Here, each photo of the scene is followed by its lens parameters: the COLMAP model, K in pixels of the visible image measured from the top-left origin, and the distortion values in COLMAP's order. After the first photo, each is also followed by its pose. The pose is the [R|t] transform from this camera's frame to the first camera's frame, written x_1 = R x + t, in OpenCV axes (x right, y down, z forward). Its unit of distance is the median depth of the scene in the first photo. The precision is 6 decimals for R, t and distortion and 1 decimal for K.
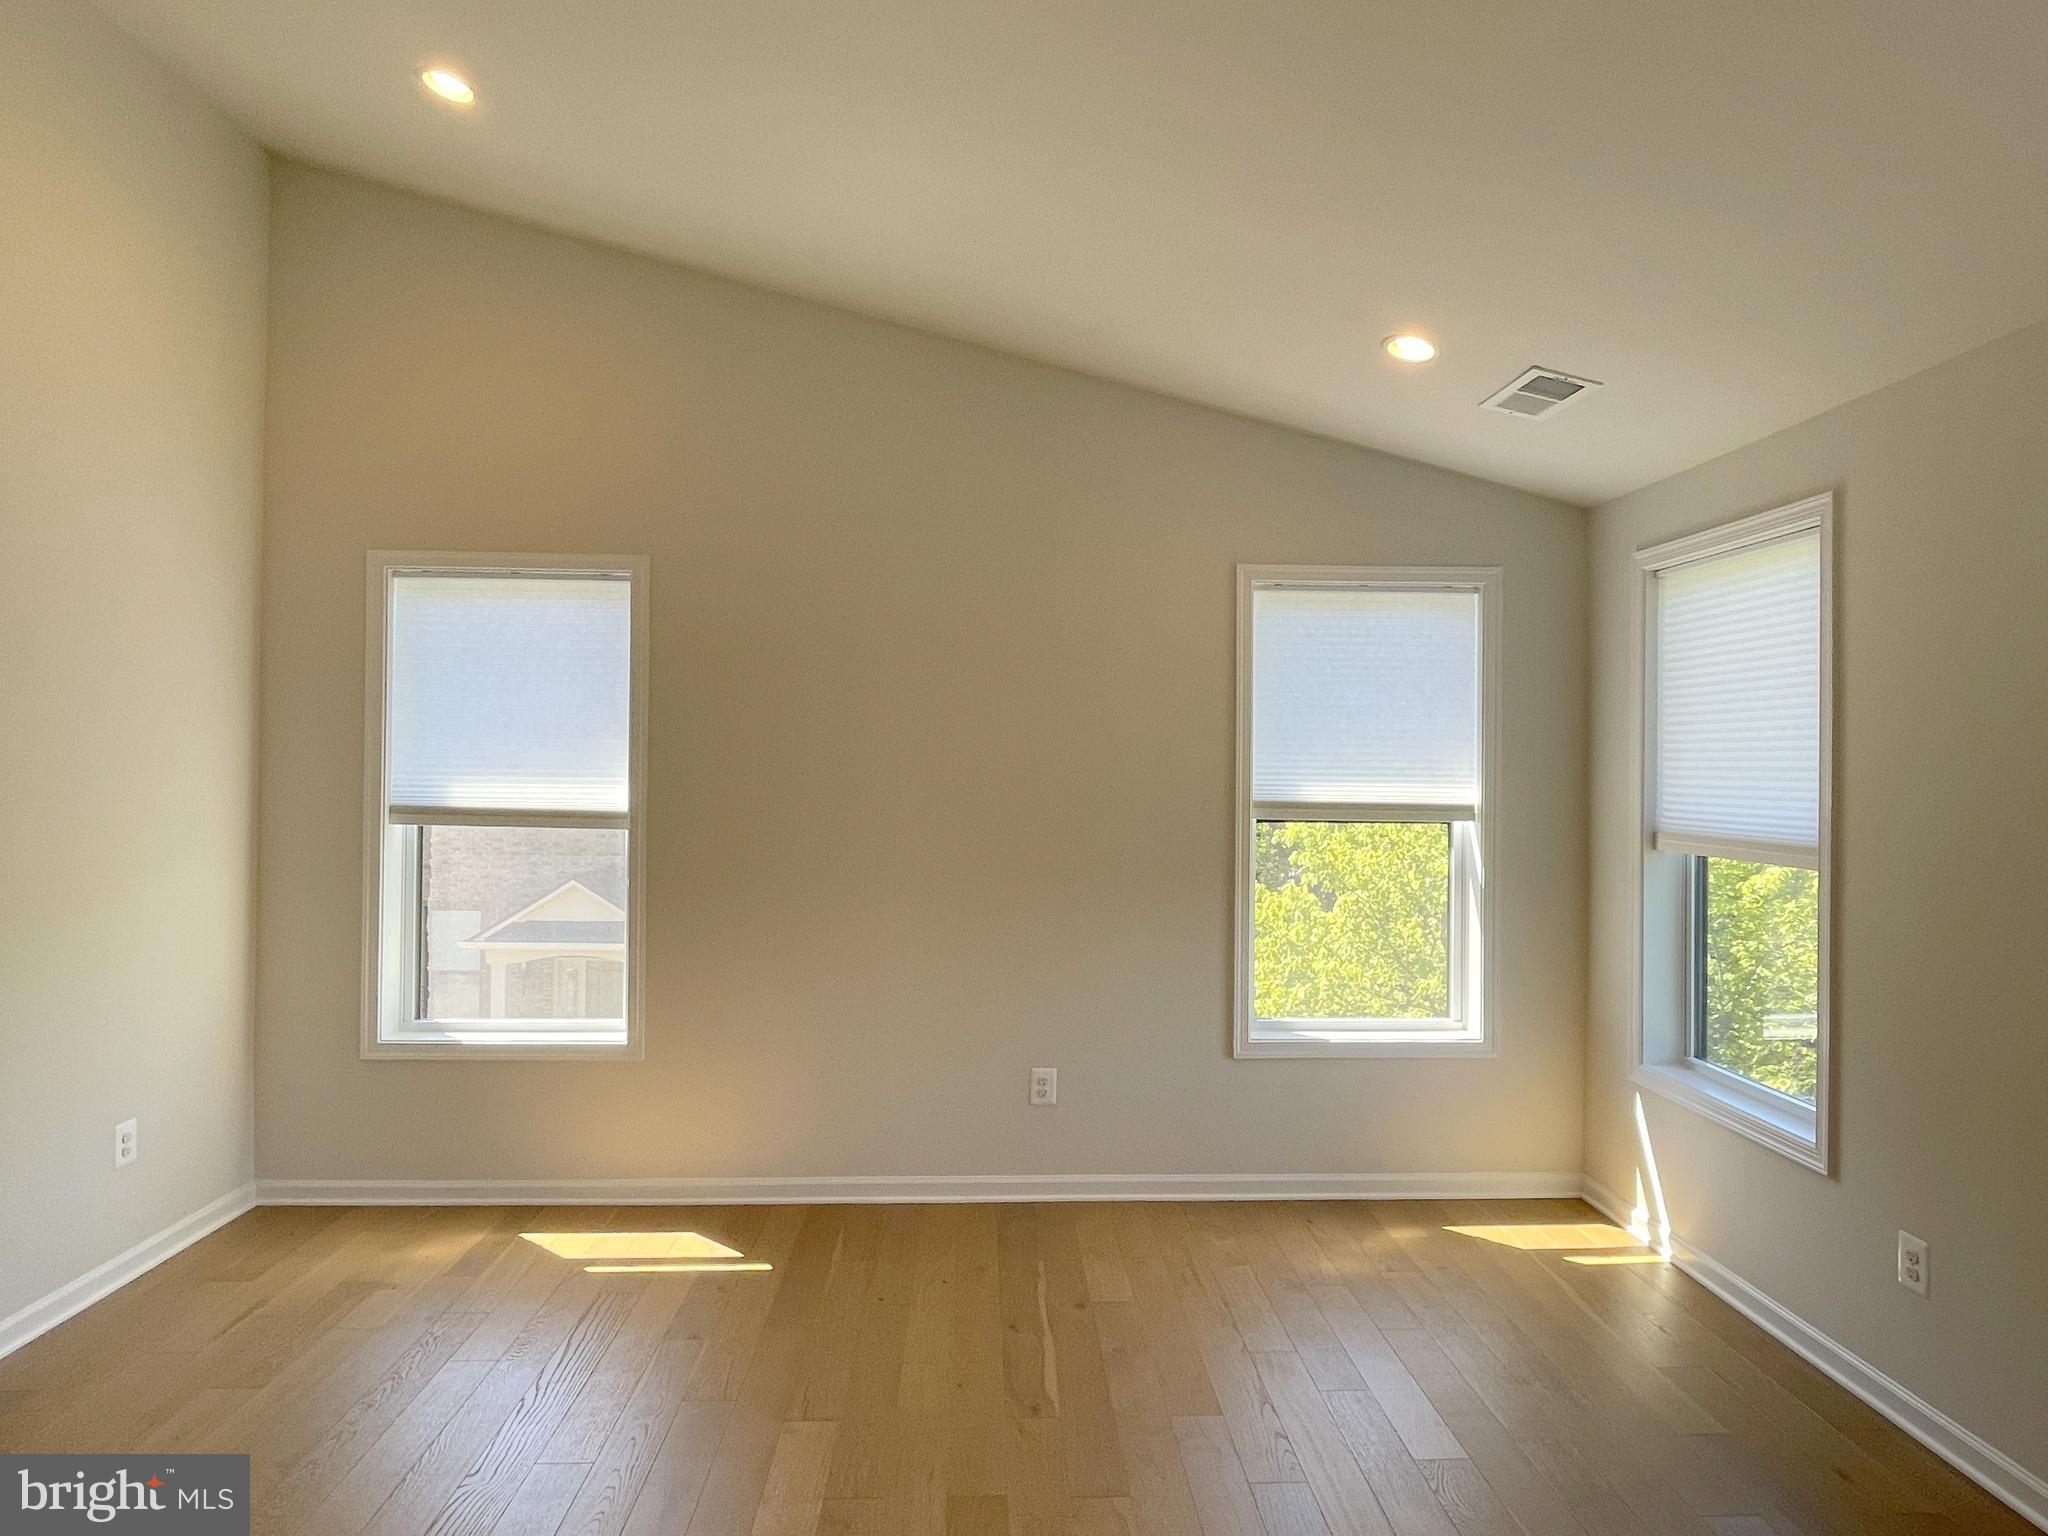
lens RADIAL K [[1156.1, 0, 1024.0], [0, 1156.1, 768.0], [0, 0, 1]] dist [-0.000605, 0.000417]
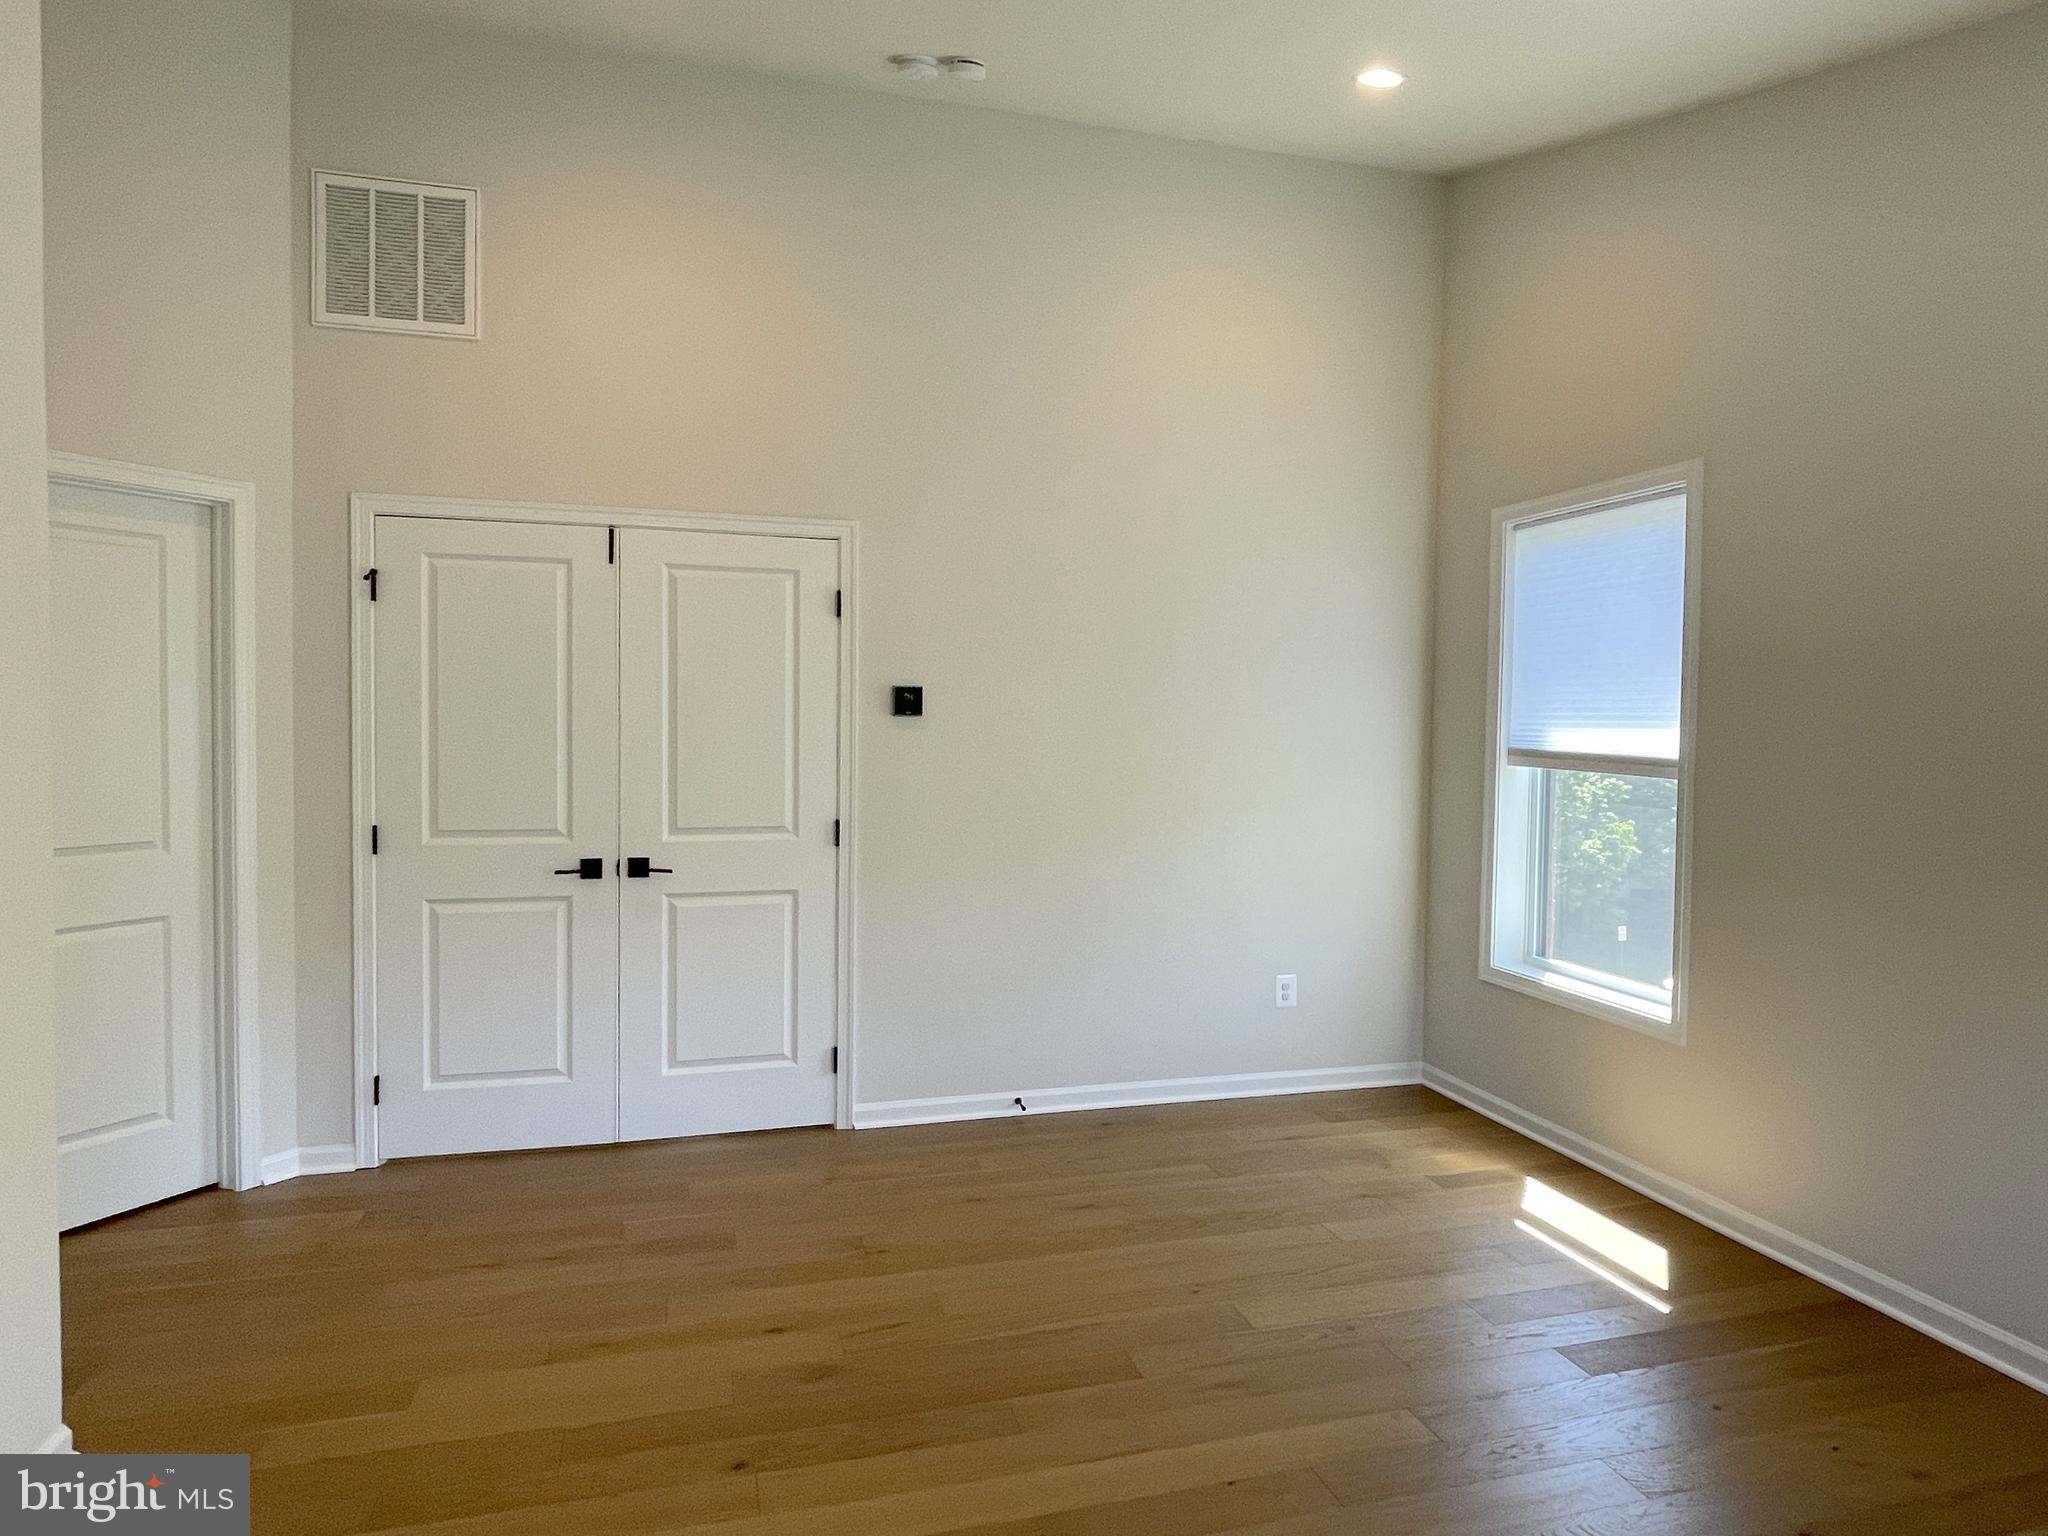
lens RADIAL K [[1156.1, 0, 1024.0], [0, 1156.1, 768.0], [0, 0, 1]] dist [-0.000605, 0.000417]
pose [[0.266004, 0.031336, -0.963462, 0.365624], [-0.011981, 0.999502, 0.029200, 0.025339], [0.963897, 0.003776, 0.266247, 0.292852]]
